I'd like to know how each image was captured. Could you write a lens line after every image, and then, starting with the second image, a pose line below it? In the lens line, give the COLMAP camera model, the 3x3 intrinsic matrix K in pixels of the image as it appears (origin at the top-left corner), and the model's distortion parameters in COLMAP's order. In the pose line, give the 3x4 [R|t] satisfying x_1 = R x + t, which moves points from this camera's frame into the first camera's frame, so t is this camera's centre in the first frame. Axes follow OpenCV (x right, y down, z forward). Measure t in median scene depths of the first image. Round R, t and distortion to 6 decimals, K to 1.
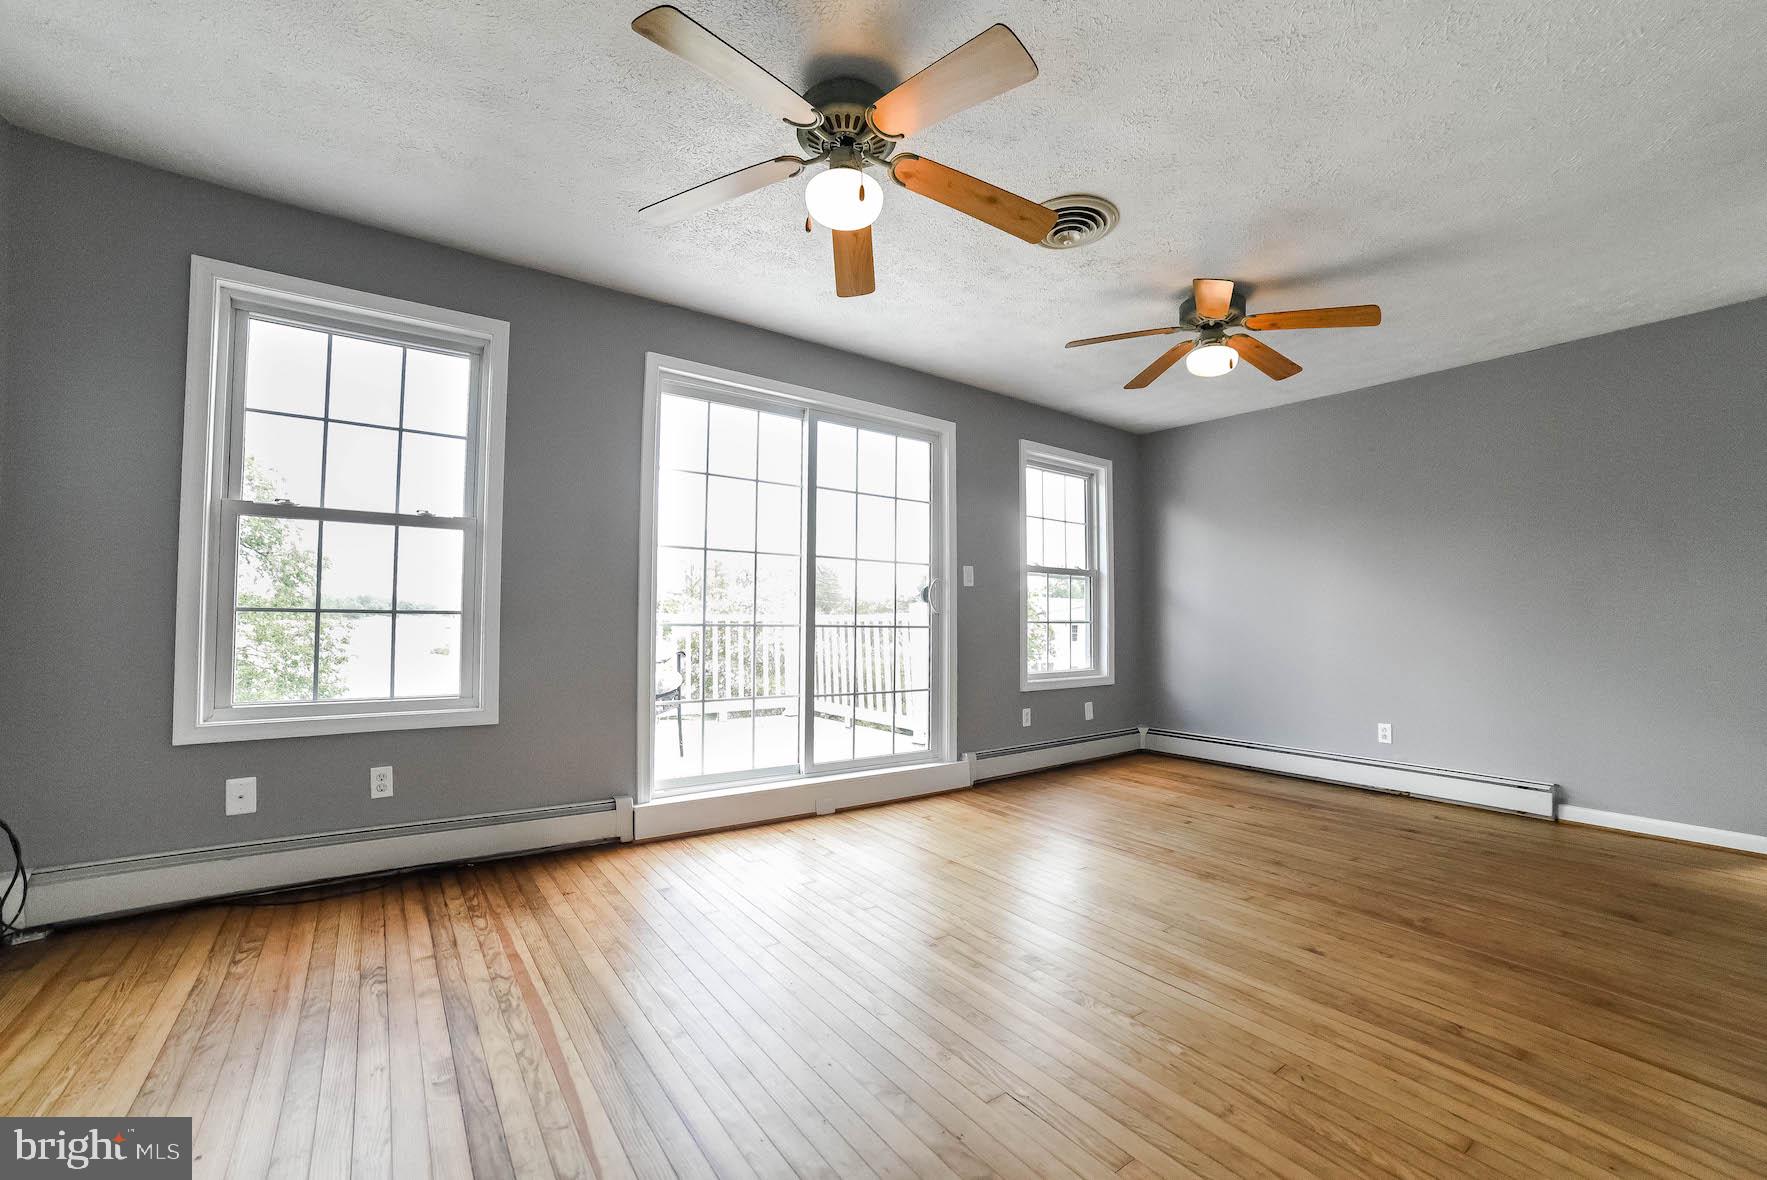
lens RADIAL K [[710.2, 0, 882.3], [0, 710.2, 599.2], [0, 0, 1]] dist [-0.097004, 0.039880]
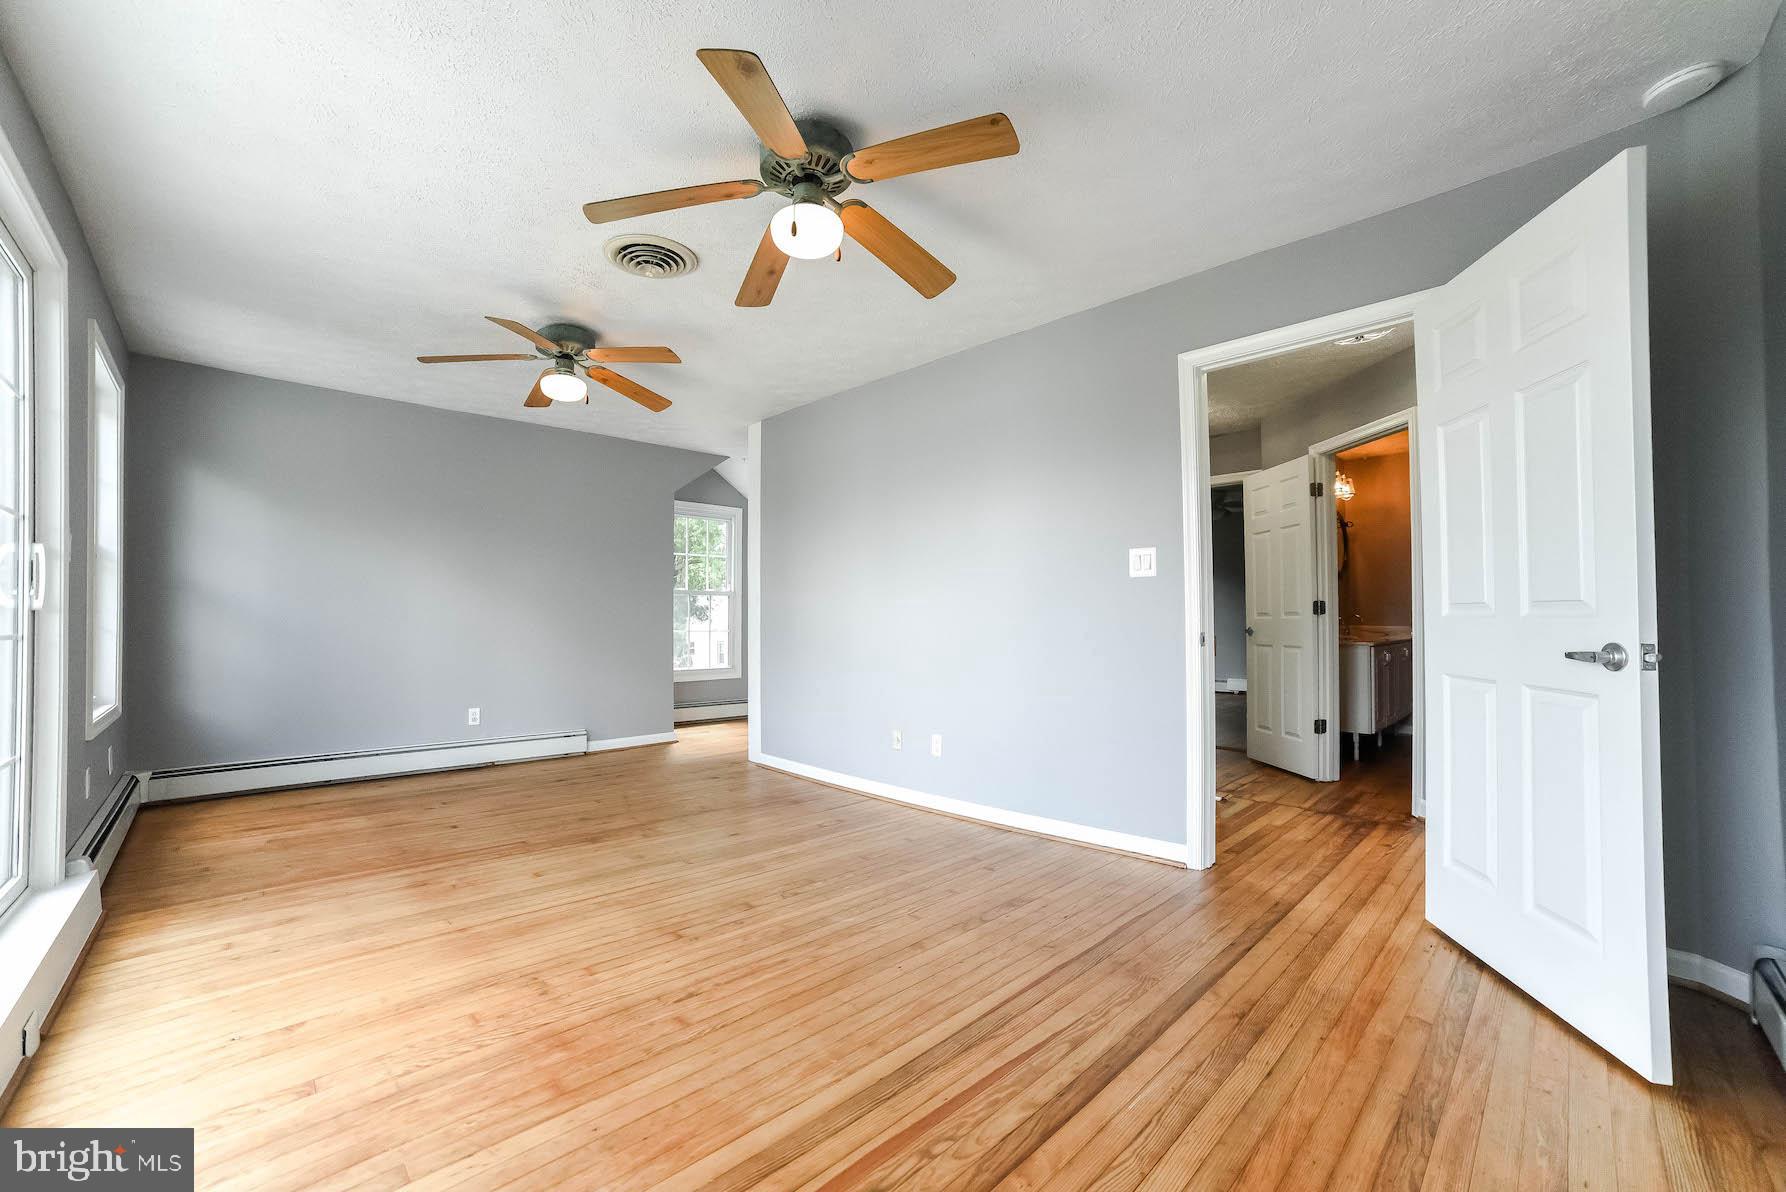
lens RADIAL K [[717.9, 0, 891.8], [0, 717.9, 605.3], [0, 0, 1]] dist [-0.097004, 0.039880]
pose [[-0.147063, 0.011709, 0.989058, -0.641753], [-0.028928, 0.999451, -0.016133, 0.007857], [-0.988704, -0.030984, -0.146644, 0.566332]]
